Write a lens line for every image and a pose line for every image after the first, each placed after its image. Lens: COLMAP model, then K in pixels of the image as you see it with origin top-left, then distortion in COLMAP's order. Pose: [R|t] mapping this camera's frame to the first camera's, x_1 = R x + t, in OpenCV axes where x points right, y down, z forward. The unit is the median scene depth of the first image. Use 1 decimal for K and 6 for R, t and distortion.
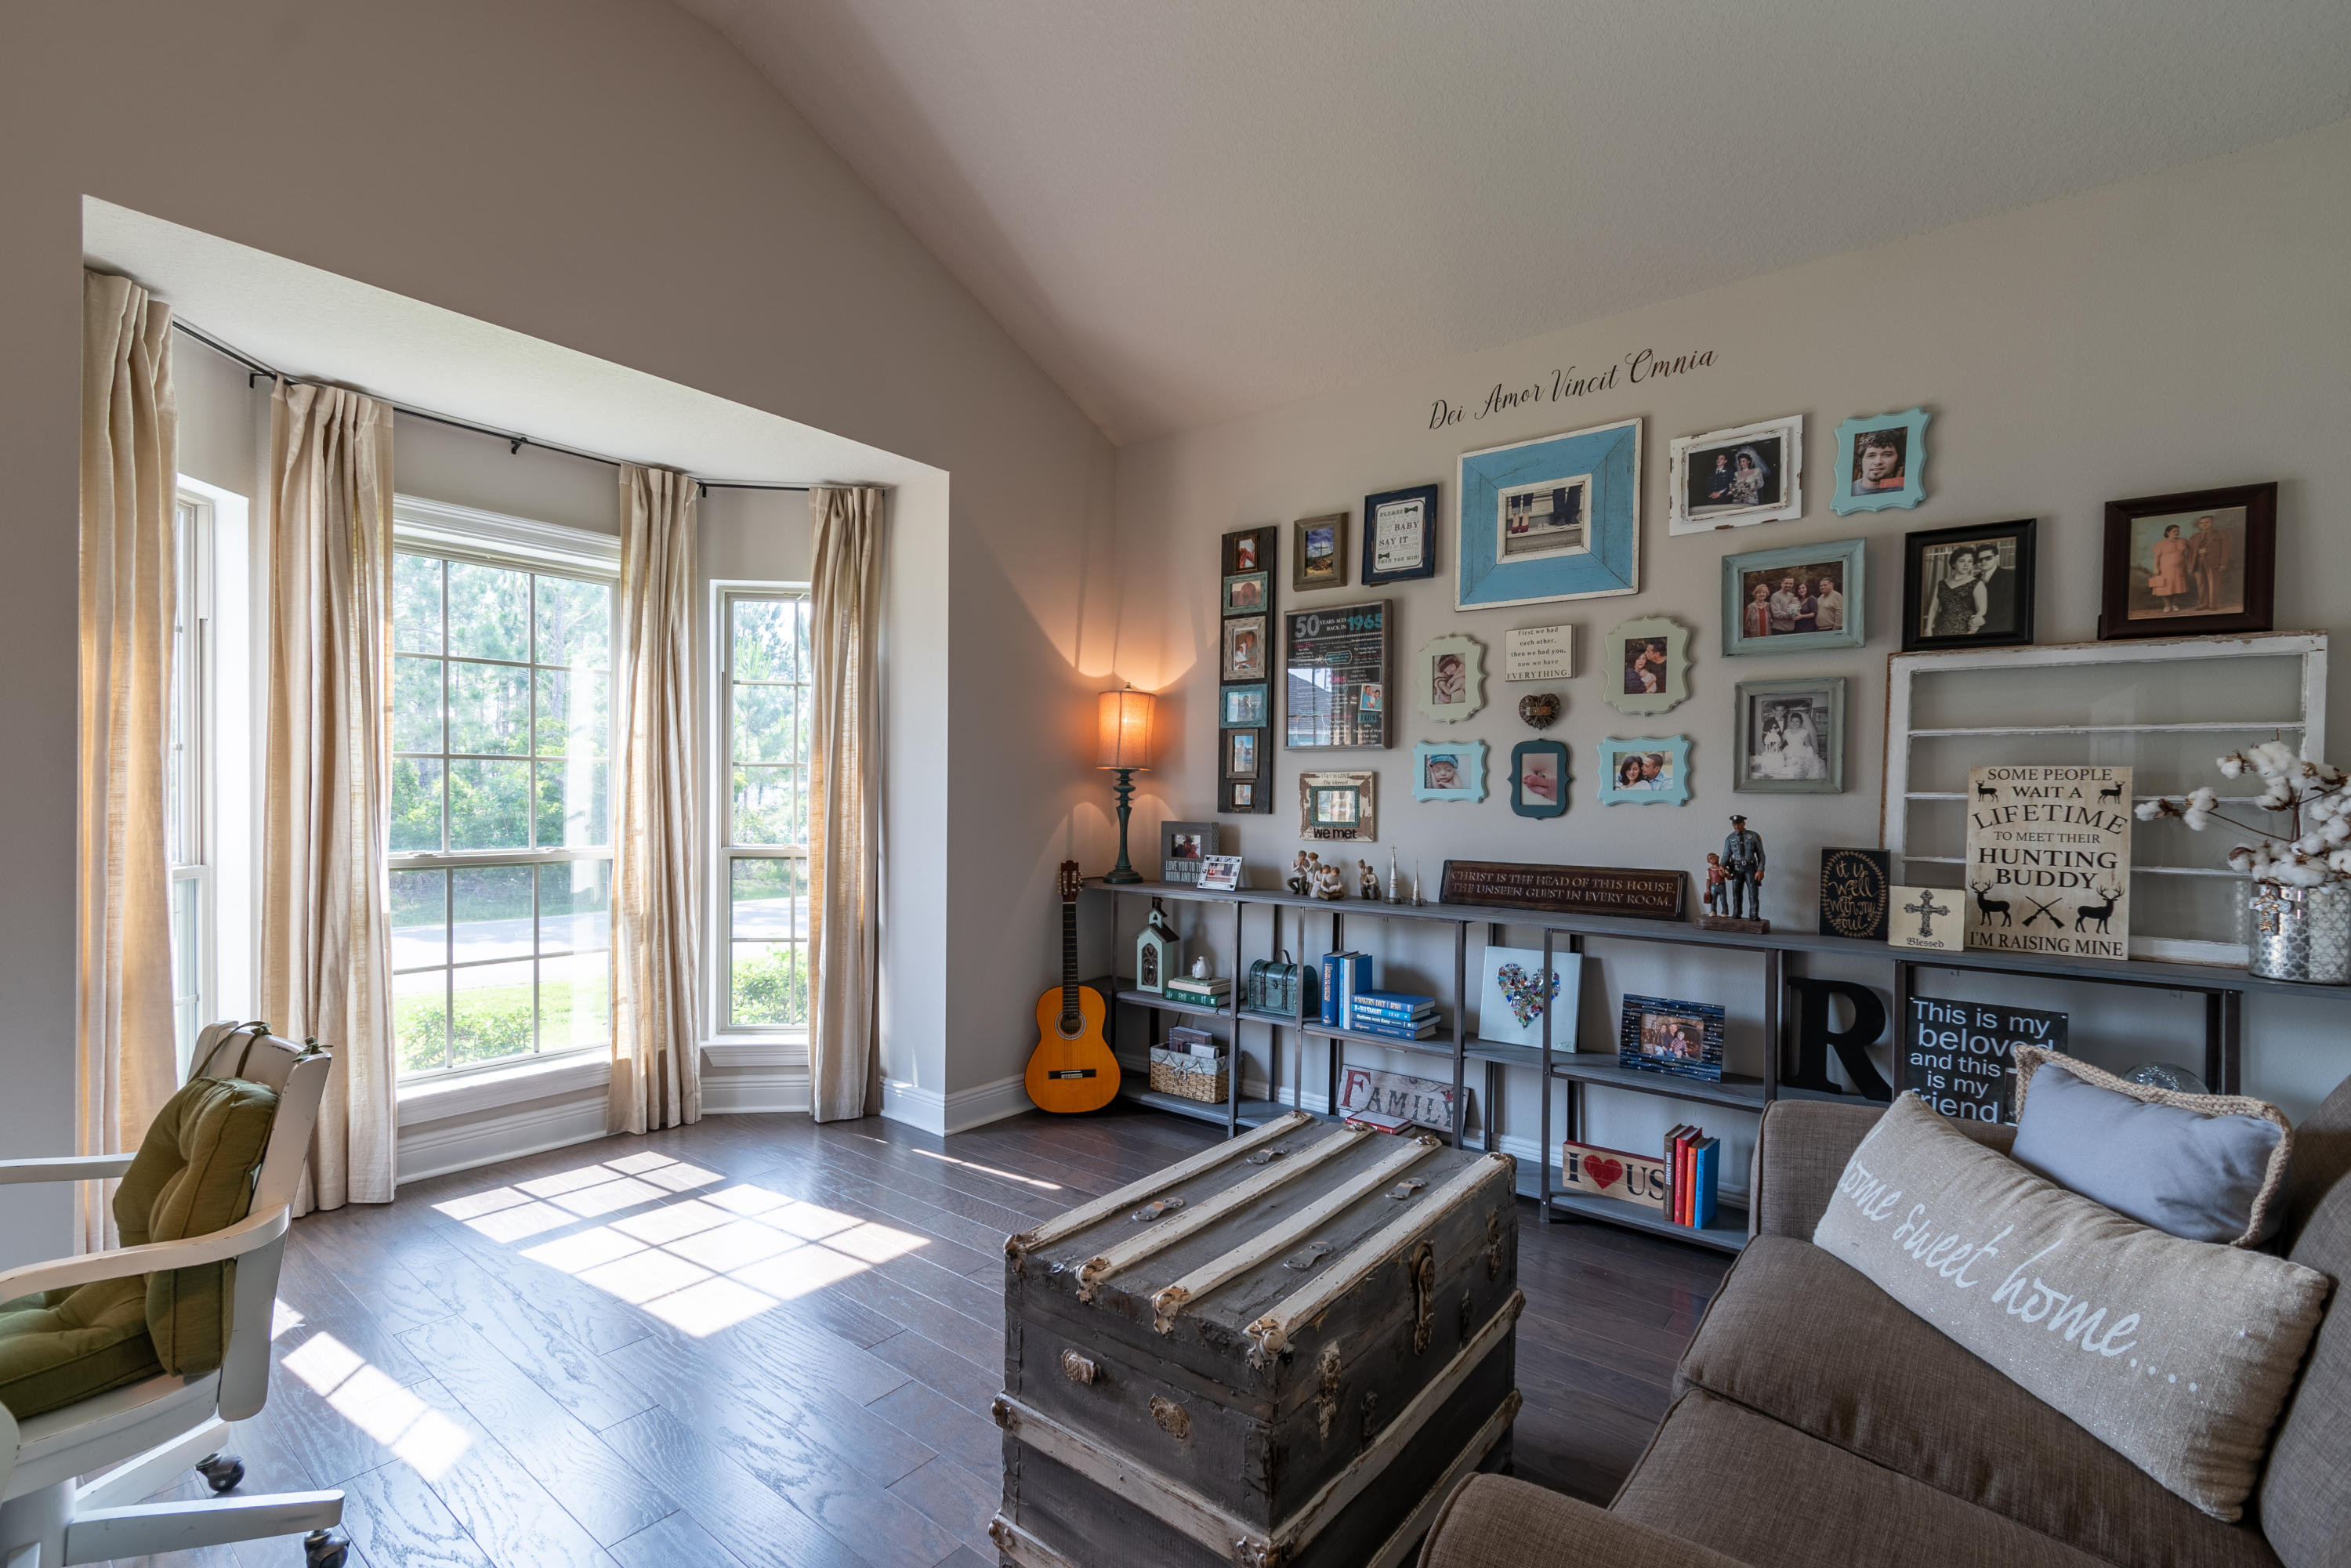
lens RADIAL K [[1023.8, 0, 1184.3], [0, 1023.8, 793.1], [0, 0, 1]] dist [-0.013155, -0.000140]
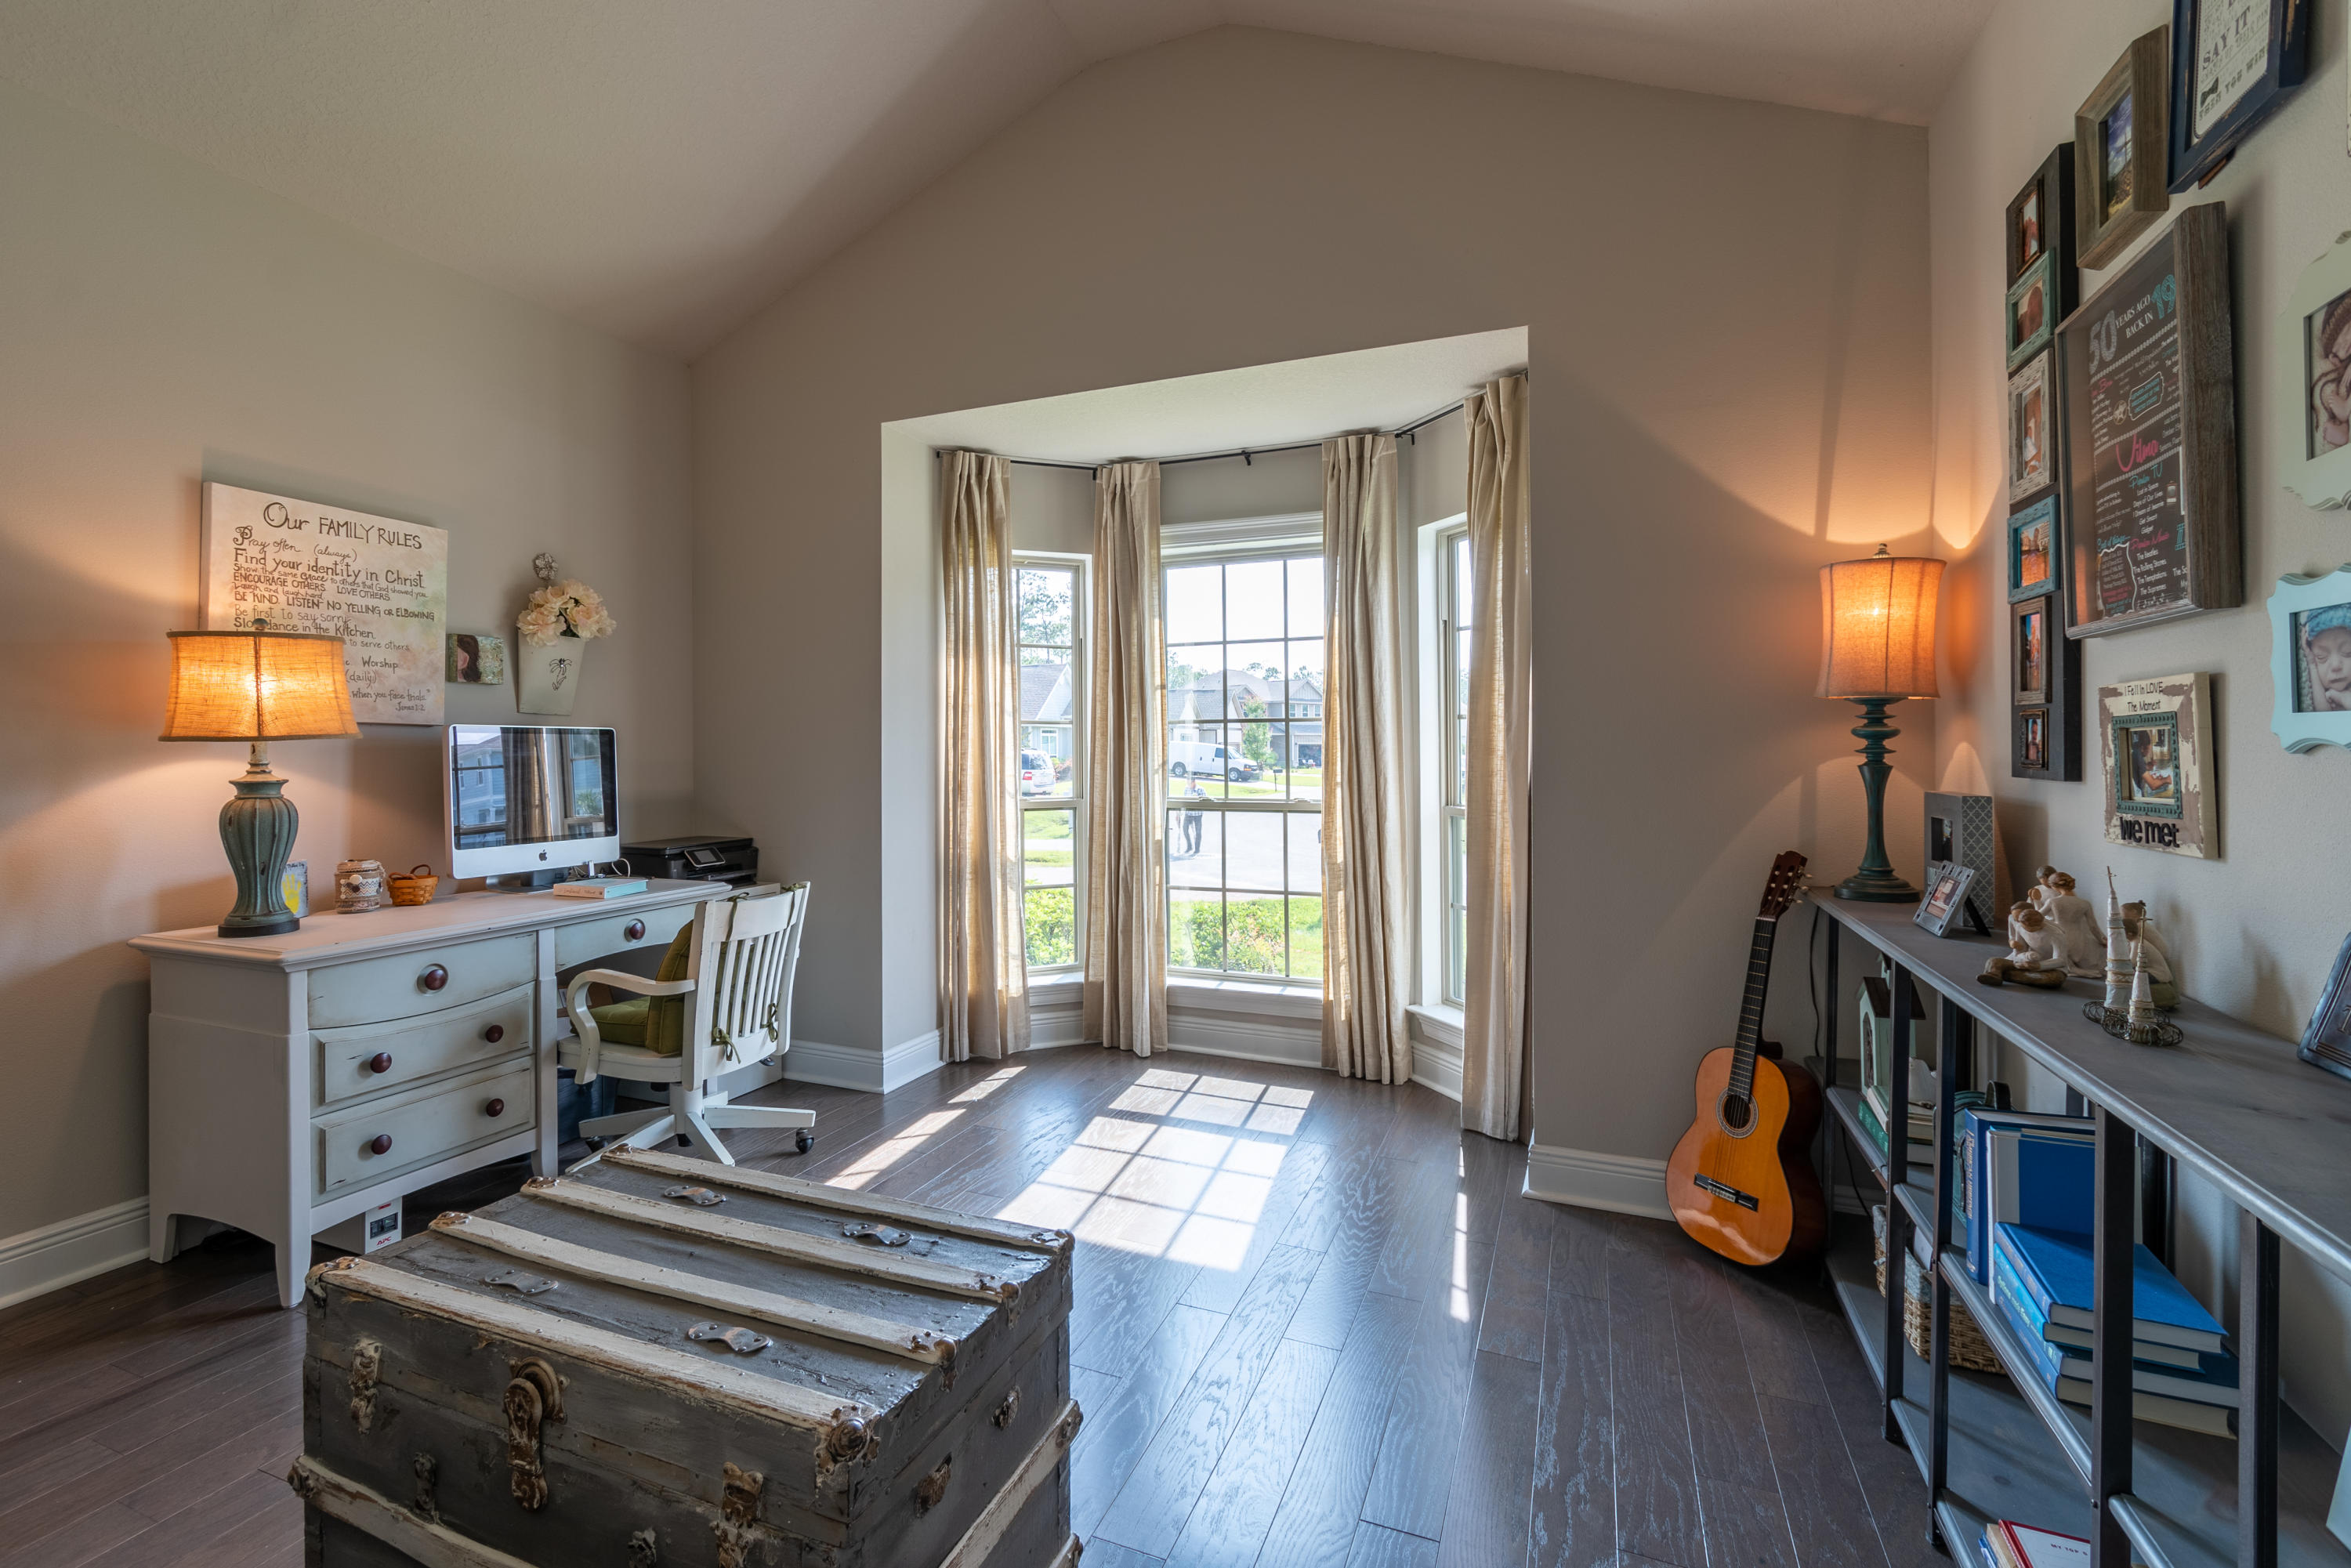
lens RADIAL K [[1045.1, 0, 1134.8], [0, 1045.1, 758.1], [0, 0, 1]] dist [-0.001616, -0.000622]
pose [[0.260240, -0.003681, -0.965537, 0.531345], [0.009957, 0.999950, -0.001129, 0.007970], [0.965493, -0.009320, 0.260263, 0.609669]]
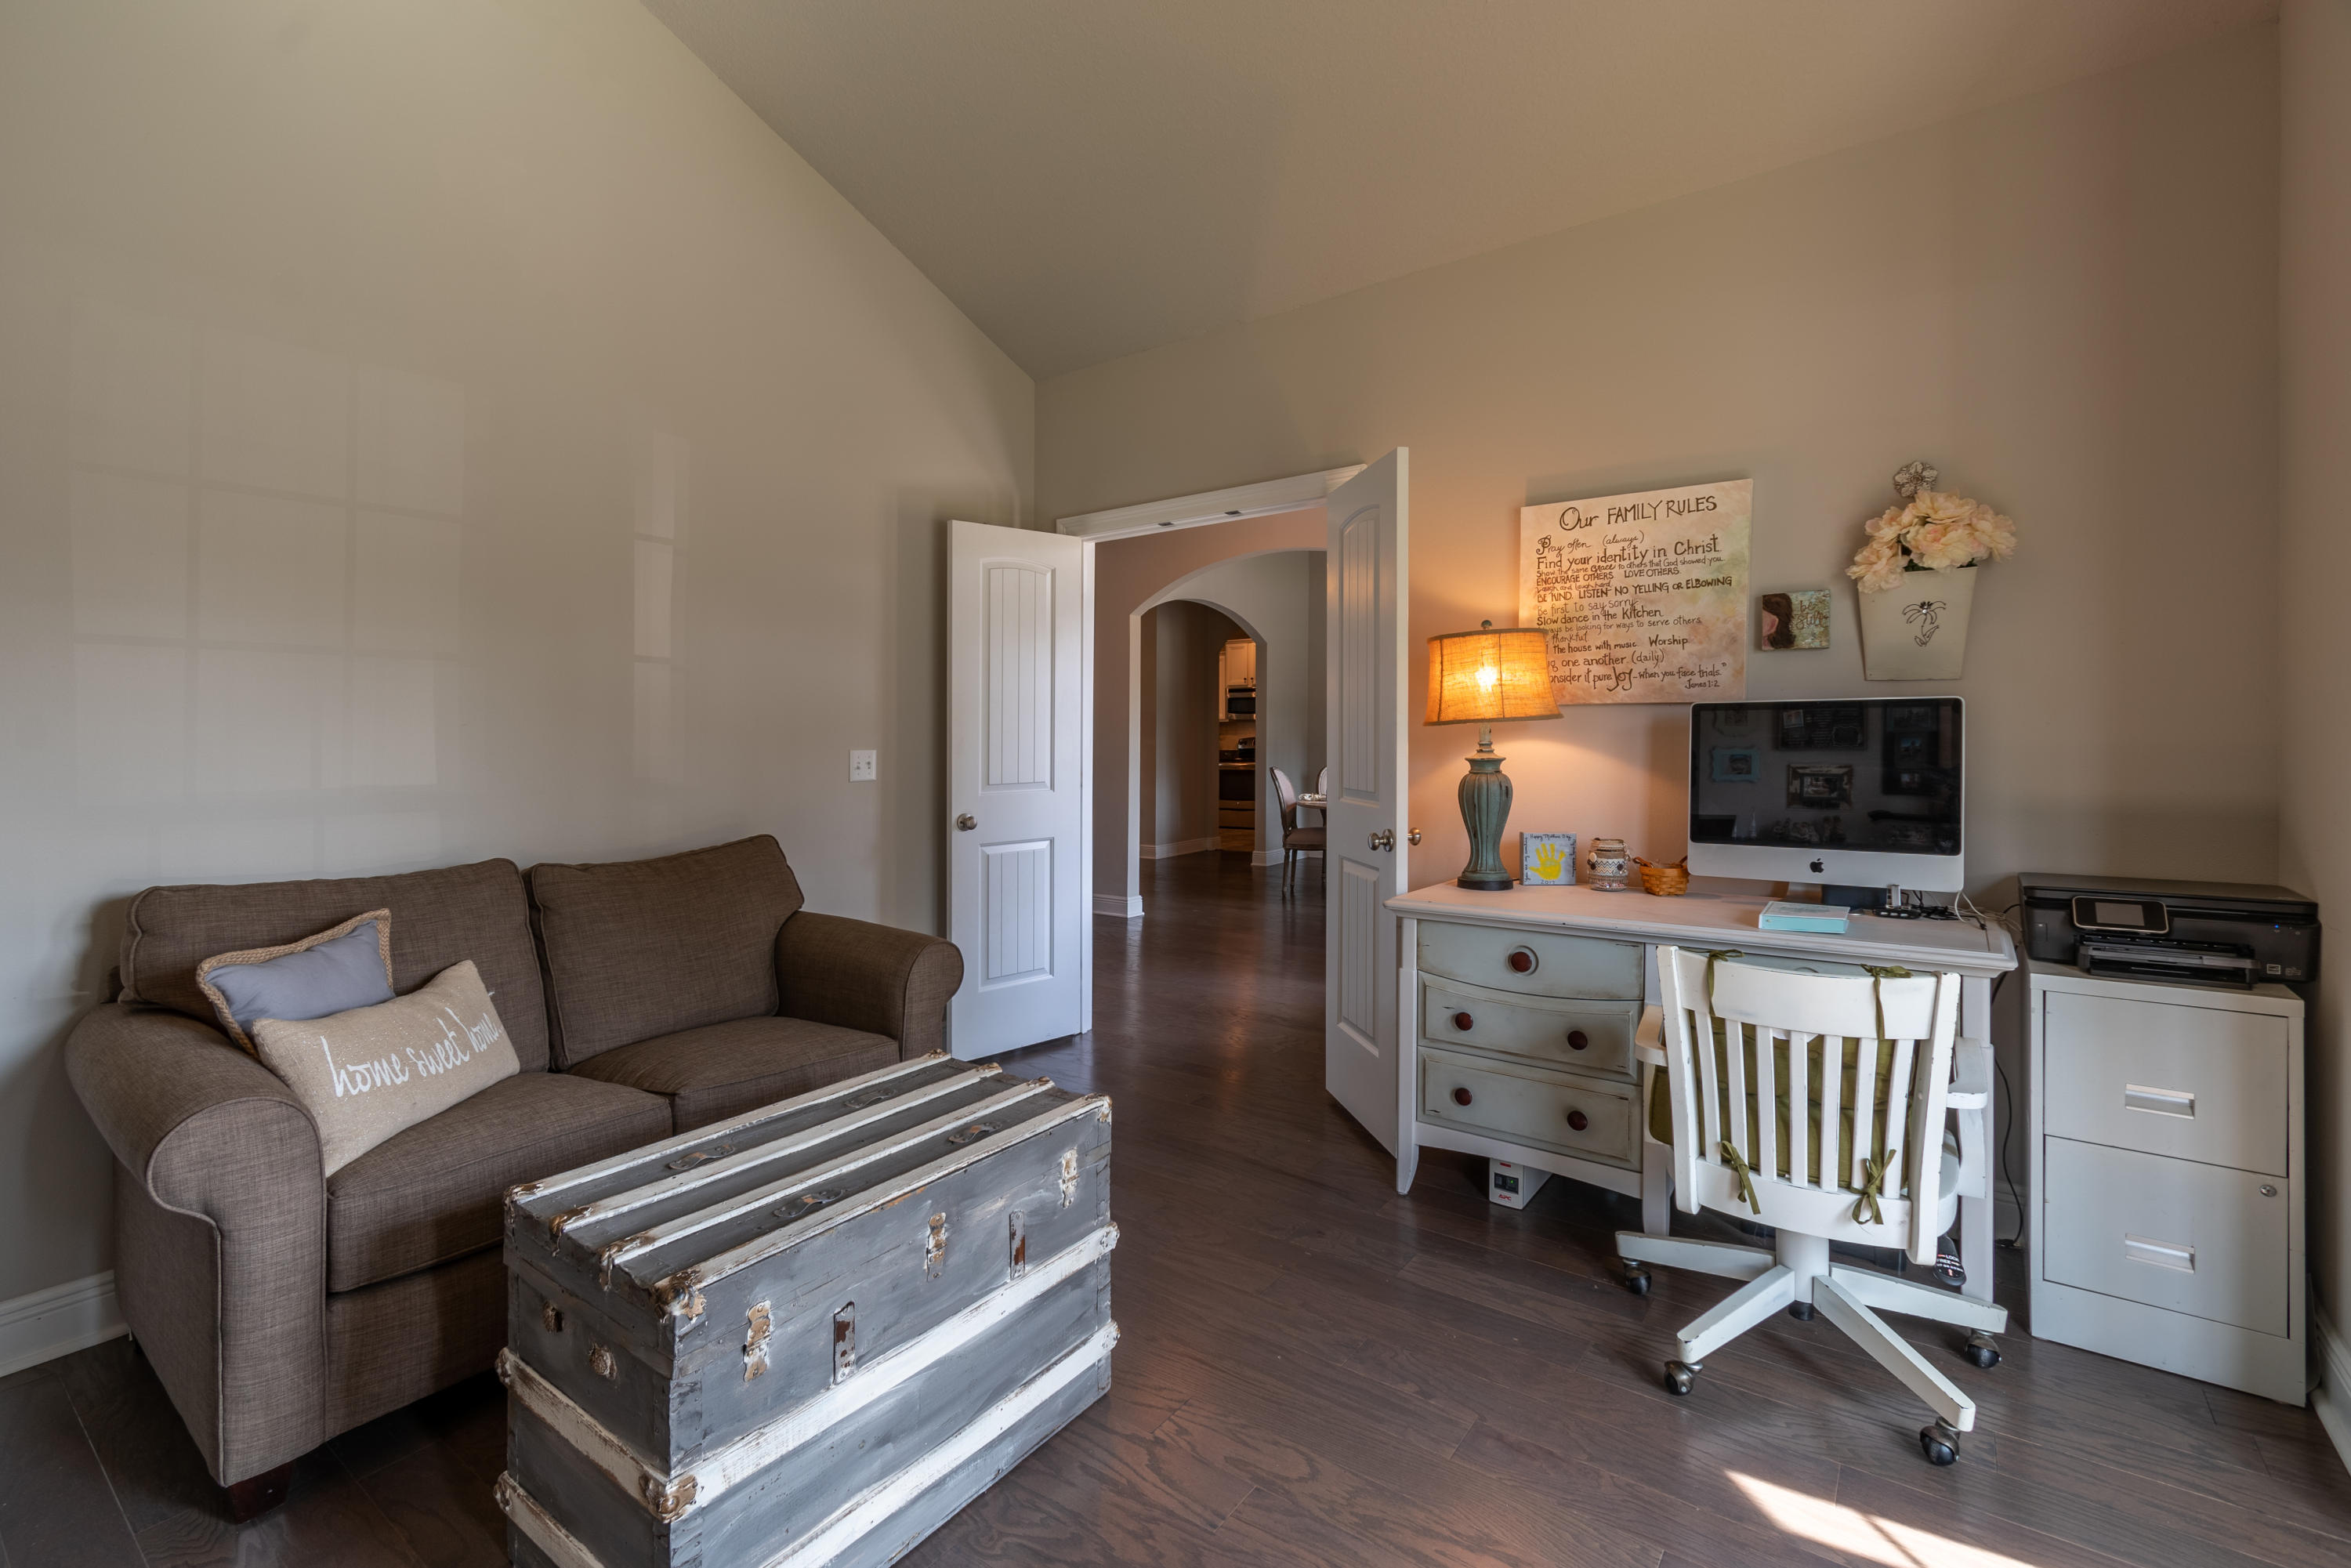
lens RADIAL K [[1037.0, 0, 1170.9], [0, 1037.0, 737.4], [0, 0, 1]] dist [0.000120, -0.000093]
pose [[-0.999580, -0.000781, -0.028979, -0.121966], [-0.000731, 0.999998, -0.001718, 0.000500], [0.028980, -0.001696, -0.999579, 1.111439]]
